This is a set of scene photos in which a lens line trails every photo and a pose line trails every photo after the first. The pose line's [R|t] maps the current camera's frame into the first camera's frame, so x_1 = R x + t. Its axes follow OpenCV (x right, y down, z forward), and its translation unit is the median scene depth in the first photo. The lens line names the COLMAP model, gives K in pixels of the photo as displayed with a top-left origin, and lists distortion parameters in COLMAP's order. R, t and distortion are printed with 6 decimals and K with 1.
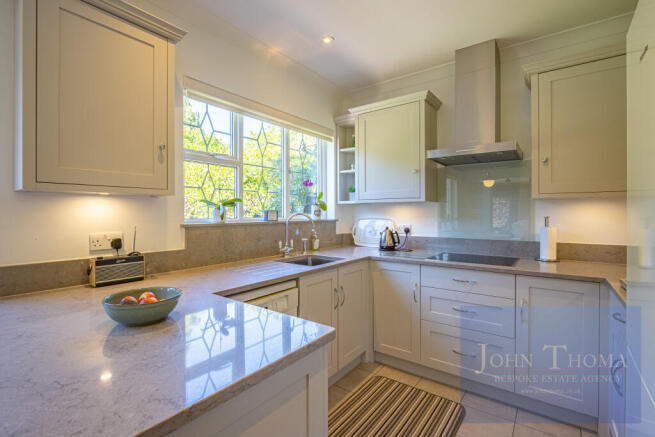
lens RADIAL K [[303.4, 0, 325.6], [0, 303.4, 212.8], [0, 0, 1]] dist [-0.020151, 0.003457]
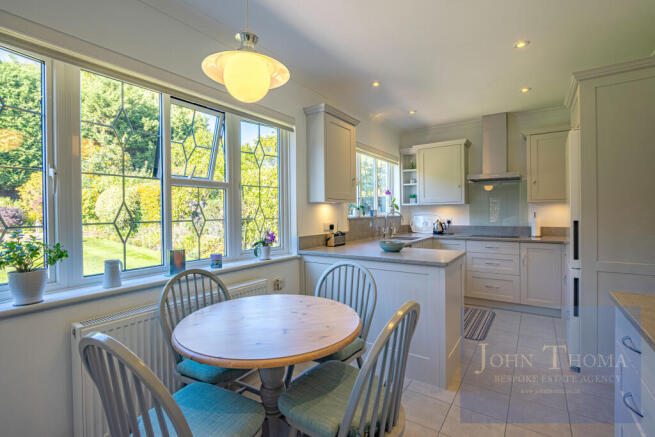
lens RADIAL K [[303.4, 0, 324.8], [0, 303.4, 214.6], [0, 0, 1]] dist [-0.020151, 0.003457]
pose [[0.999347, -0.009174, 0.034959, -0.507089], [0.008879, 0.999924, 0.008587, 0.000081], [-0.035035, -0.008271, 0.999352, -0.654661]]
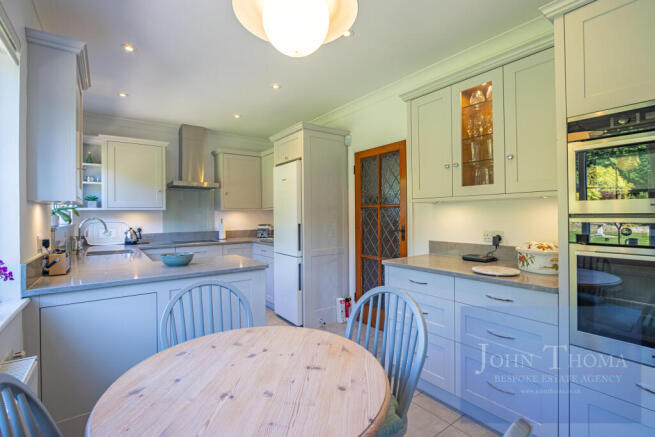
lens RADIAL K [[303.4, 0, 321.1], [0, 303.4, 215.0], [0, 0, 1]] dist [-0.020151, 0.003457]
pose [[0.301757, 0.001008, 0.953384, -0.941535], [0.008226, 0.999959, -0.003661, 0.000694], [-0.953349, 0.008947, 0.301736, -0.268776]]
